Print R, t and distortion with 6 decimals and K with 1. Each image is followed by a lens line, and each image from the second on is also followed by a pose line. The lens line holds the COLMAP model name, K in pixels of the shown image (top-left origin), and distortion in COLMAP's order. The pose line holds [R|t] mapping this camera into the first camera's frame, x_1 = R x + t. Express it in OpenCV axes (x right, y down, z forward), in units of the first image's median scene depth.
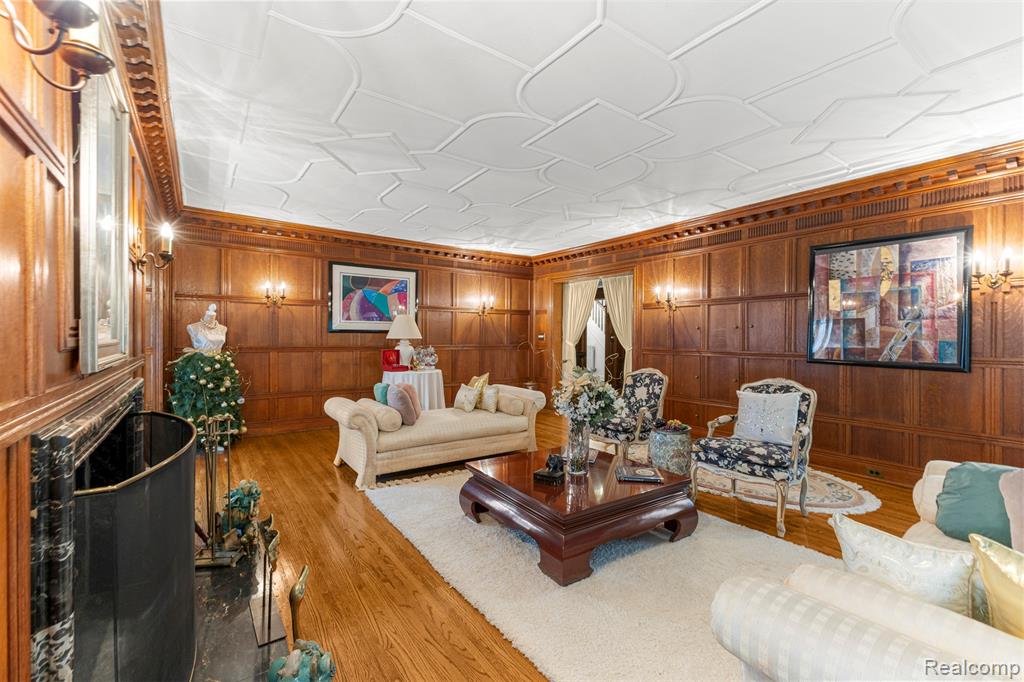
lens RADIAL K [[442.4, 0, 511.1], [0, 442.4, 340.2], [0, 0, 1]] dist [0.003834, -0.000597]
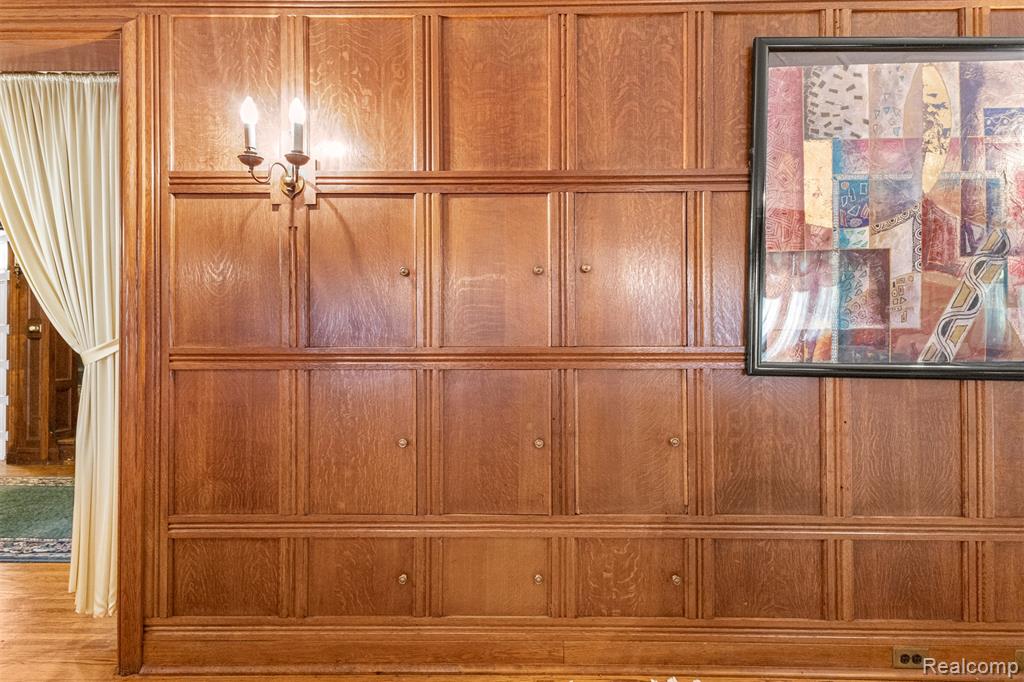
lens RADIAL K [[523.6, 0, 513.3], [0, 523.6, 345.0], [0, 0, 1]] dist [0.017898, -0.000063]
pose [[0.587107, -0.001497, 0.809508, 0.211477], [0.009661, 0.999940, -0.005157, 0.025527], [-0.809452, 0.010849, 0.587086, 0.839220]]
